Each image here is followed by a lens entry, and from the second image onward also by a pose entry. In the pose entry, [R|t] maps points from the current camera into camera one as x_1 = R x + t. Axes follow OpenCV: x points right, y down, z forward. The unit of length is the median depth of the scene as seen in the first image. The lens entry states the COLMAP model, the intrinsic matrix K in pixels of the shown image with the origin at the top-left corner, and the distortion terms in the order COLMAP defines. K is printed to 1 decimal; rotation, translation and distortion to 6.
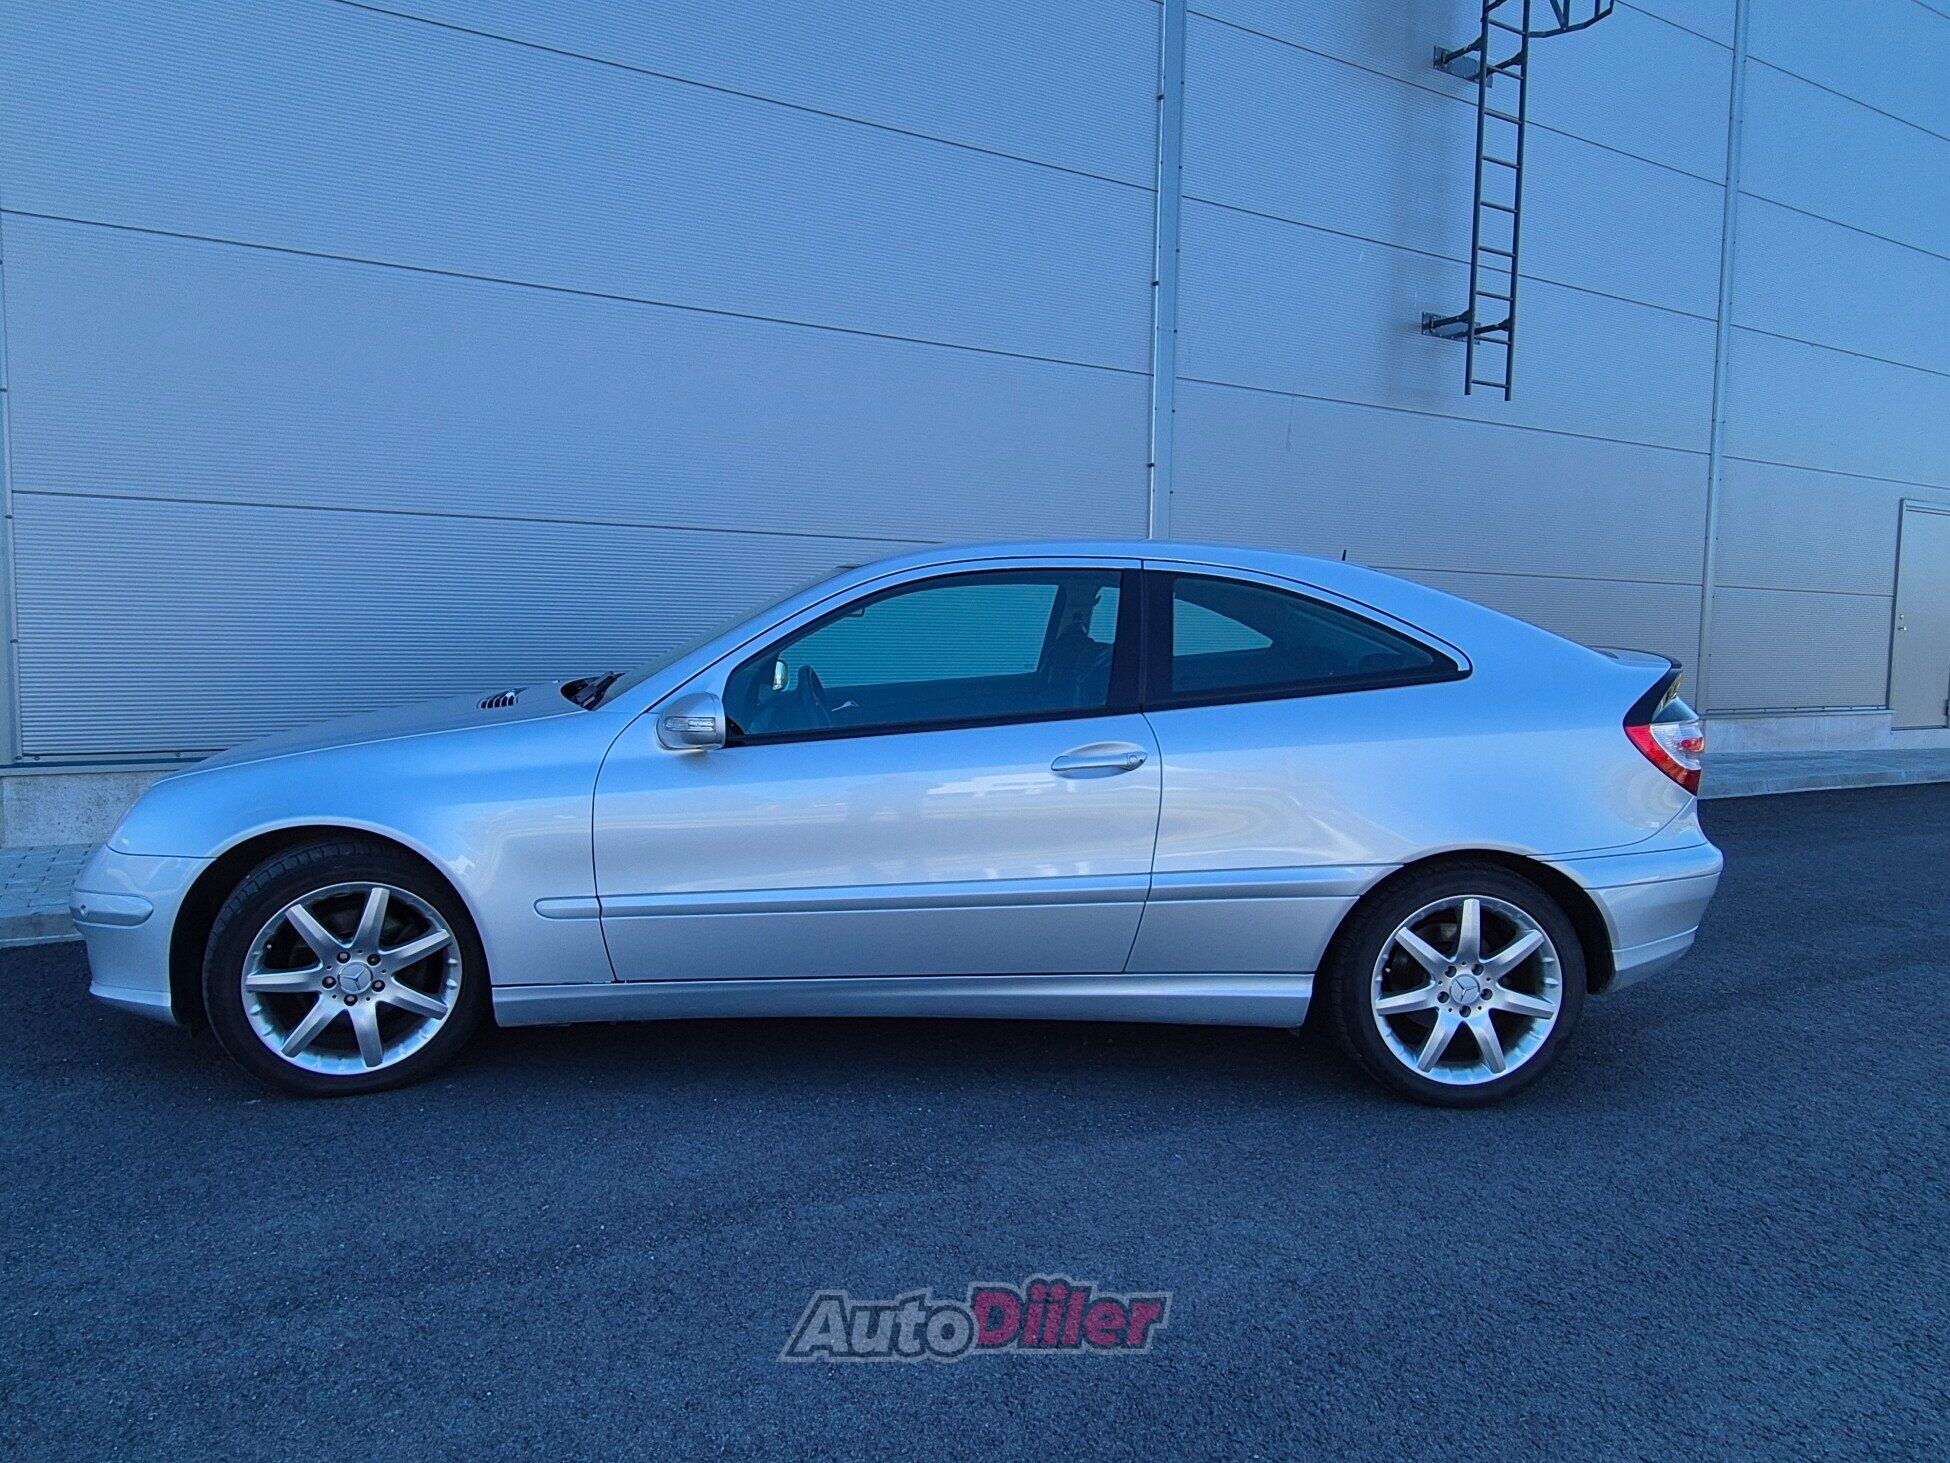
lens RADIAL K [[1157.6, 0, 975.0], [0, 1157.6, 731.5], [0, 0, 1]] dist [-0.002517, -0.001859]
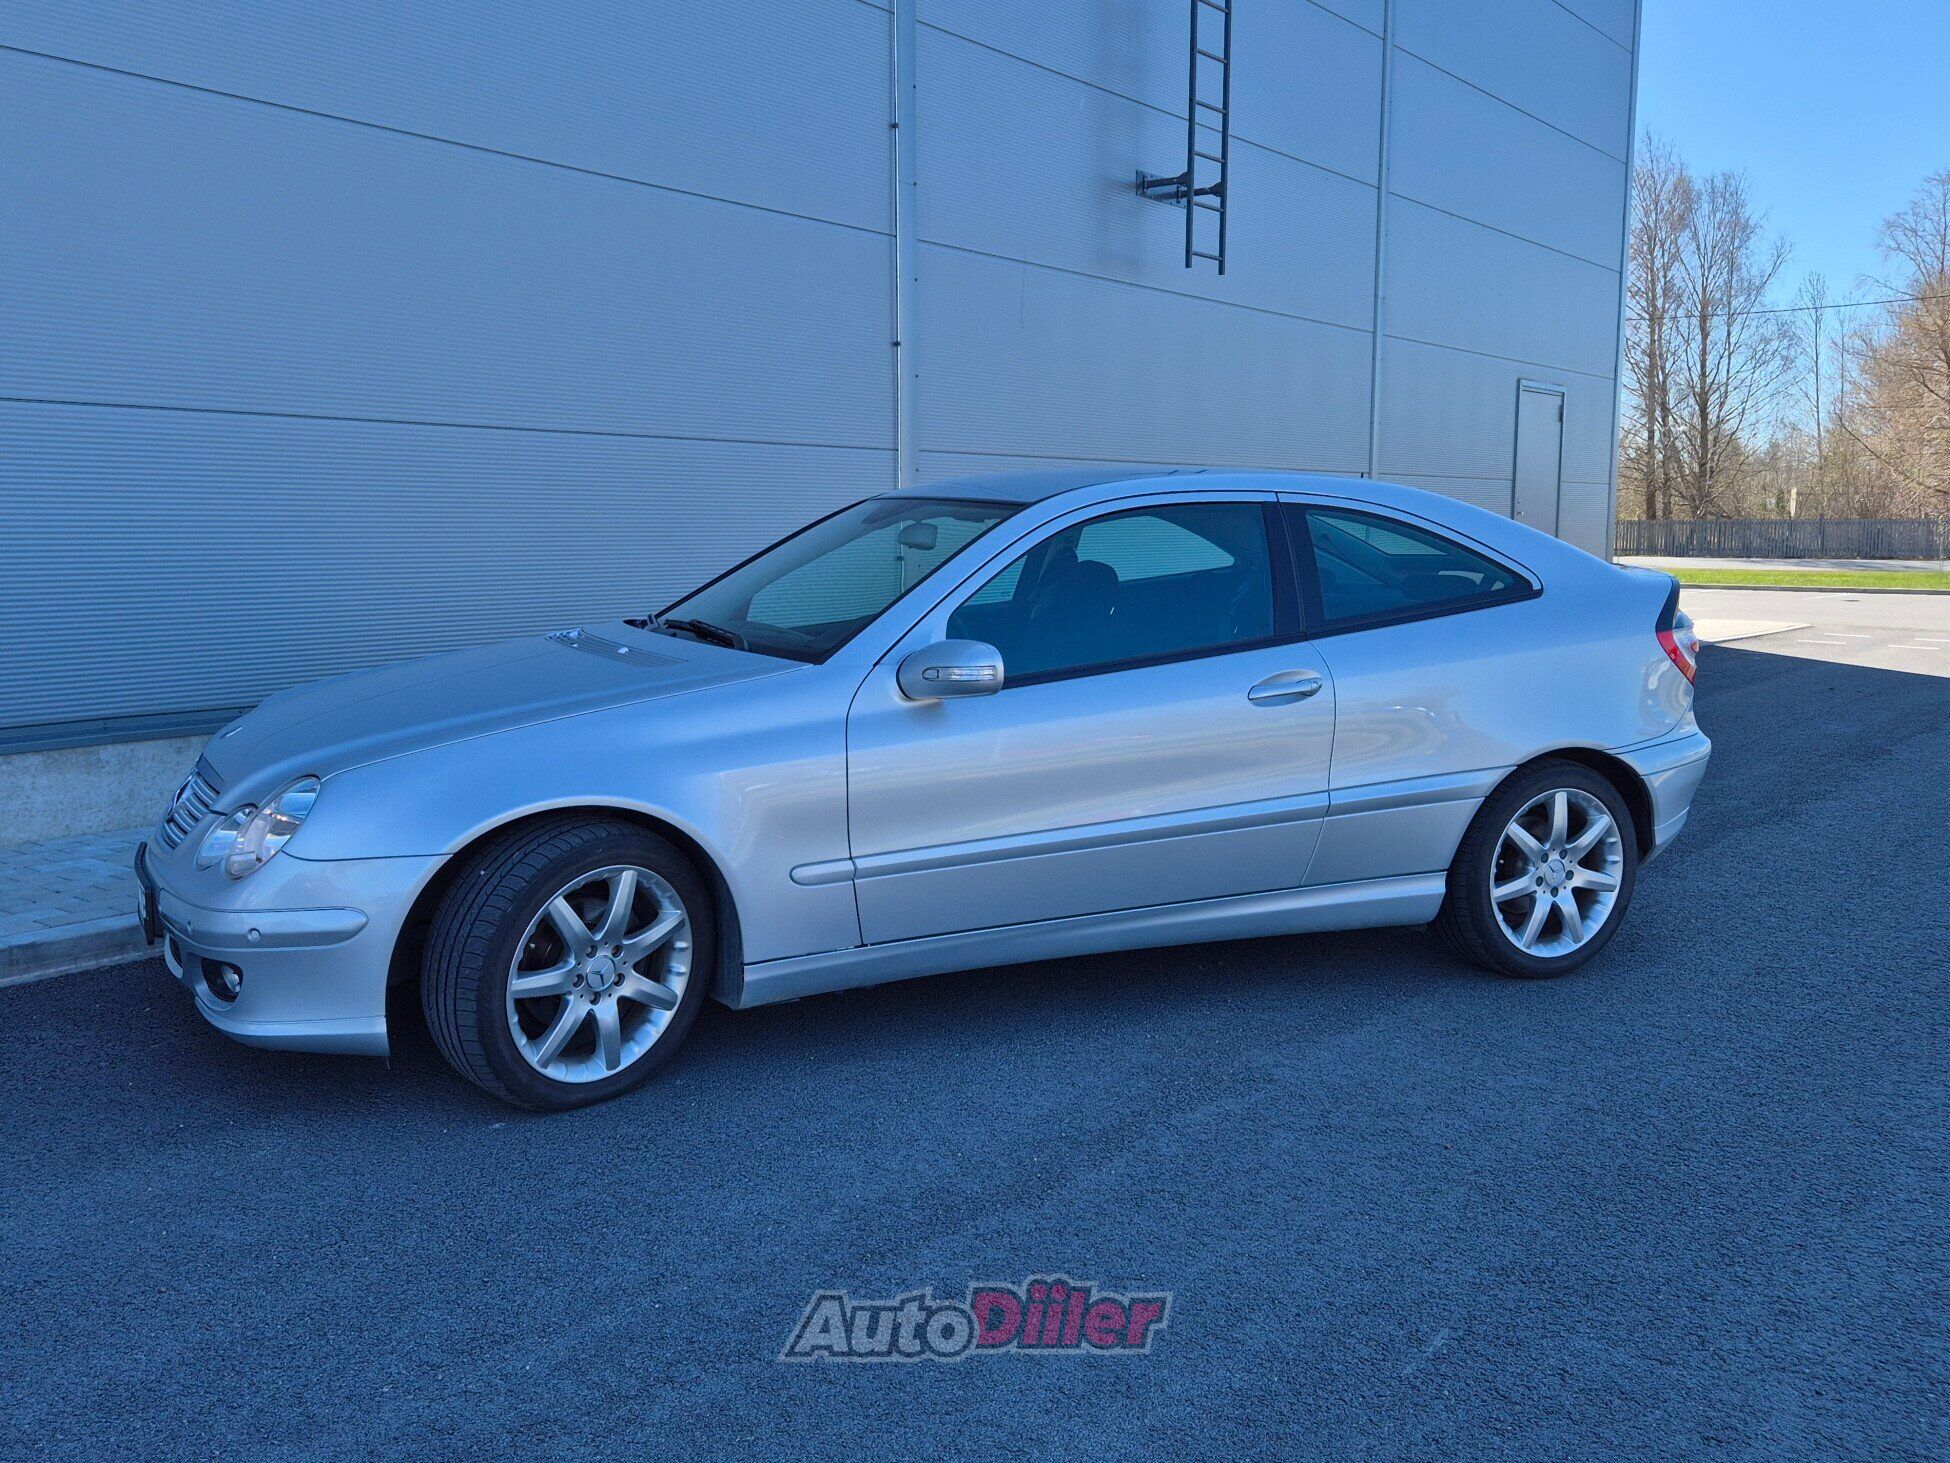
lens RADIAL K [[1453.8, 0, 975.0], [0, 1453.8, 731.5], [0, 0, 1]] dist [0.019282, -0.006888]
pose [[0.940878, -0.064062, 0.332632, -0.580730], [0.046116, 0.997036, 0.061579, -0.028715], [-0.335591, -0.042599, 0.941044, -0.146289]]
